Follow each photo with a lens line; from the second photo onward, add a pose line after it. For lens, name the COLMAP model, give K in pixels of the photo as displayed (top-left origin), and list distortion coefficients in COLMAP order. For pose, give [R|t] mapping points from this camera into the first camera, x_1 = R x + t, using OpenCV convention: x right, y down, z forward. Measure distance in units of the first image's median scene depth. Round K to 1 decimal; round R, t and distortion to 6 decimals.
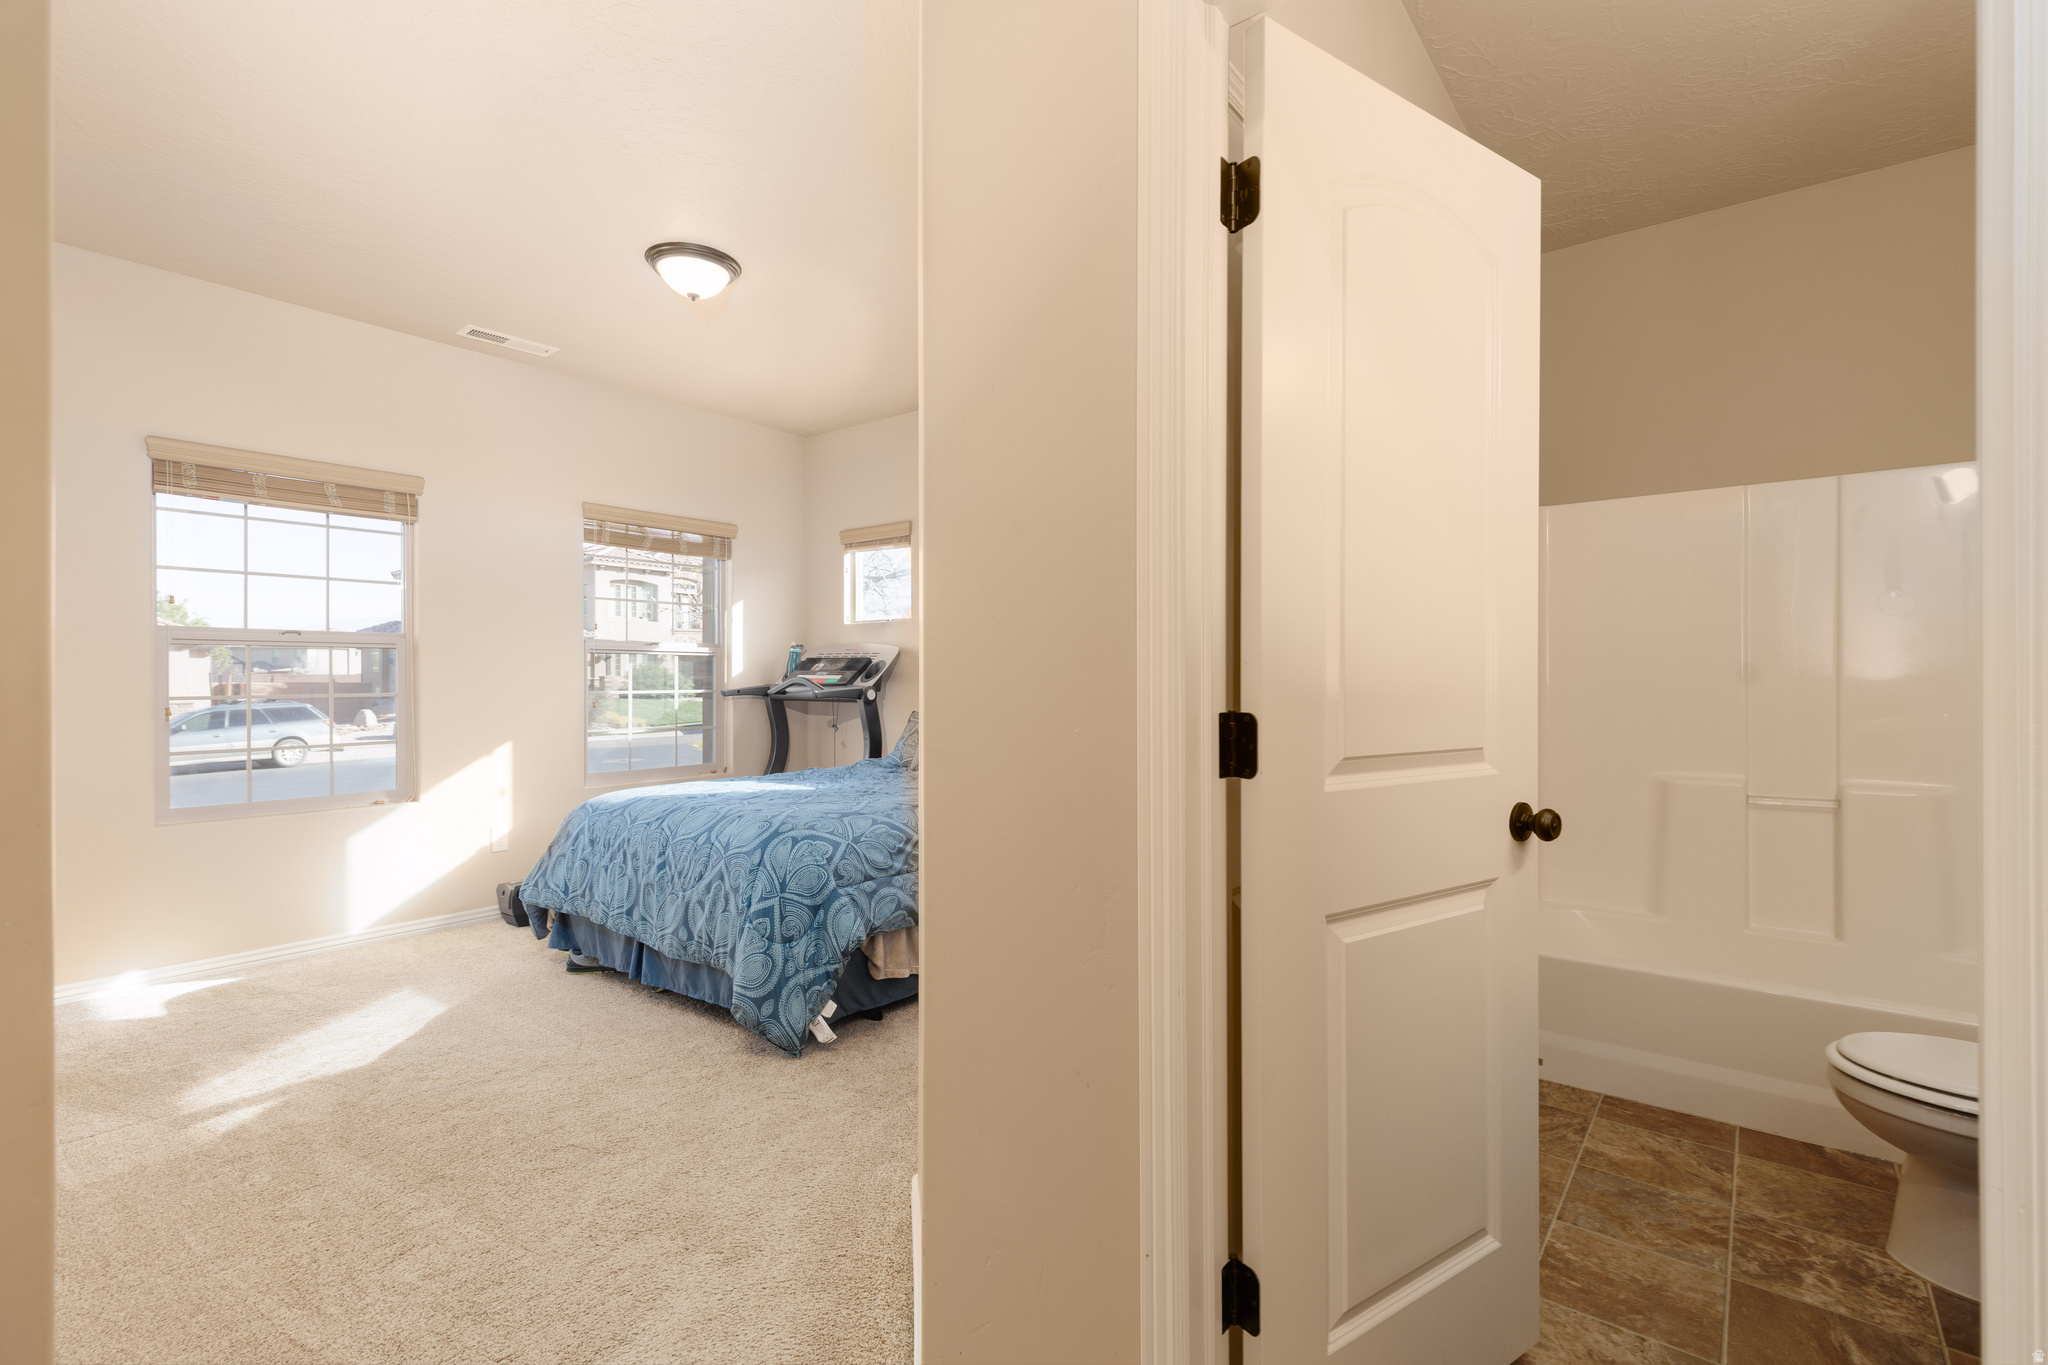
lens RADIAL K [[916.6, 0, 1026.6], [0, 916.6, 679.1], [0, 0, 1]] dist [0.008874, -0.001176]
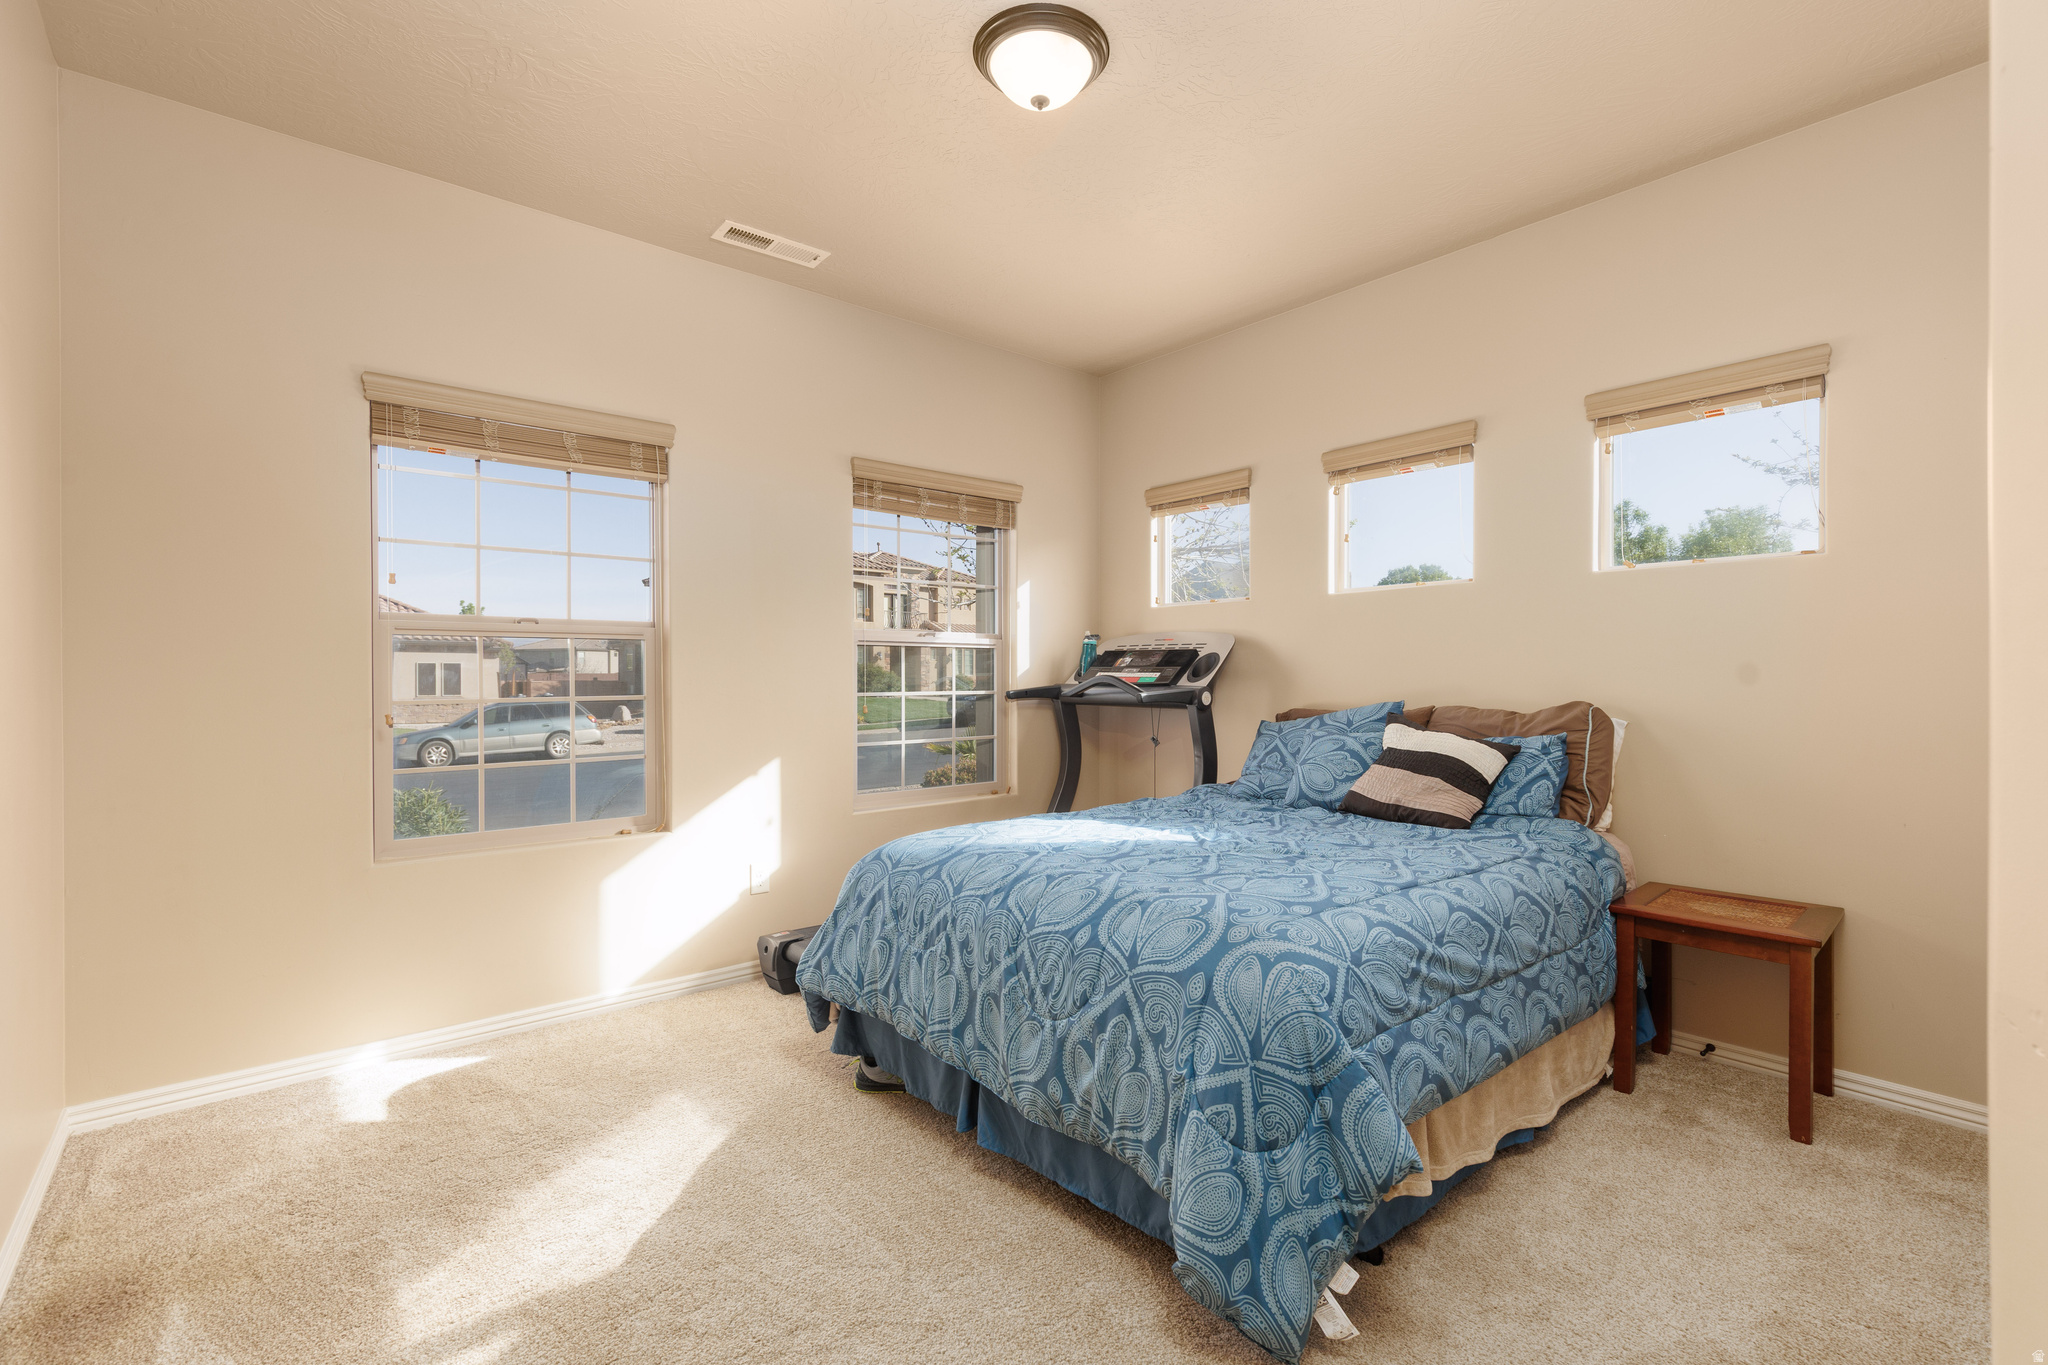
lens RADIAL K [[916.6, 0, 1028.7], [0, 916.6, 679.9], [0, 0, 1]] dist [0.008874, -0.001176]
pose [[0.978753, -0.000361, -0.205040, -0.223823], [0.000950, 0.999996, 0.002774, -0.000648], [0.205038, -0.002909, 0.978750, 0.330703]]
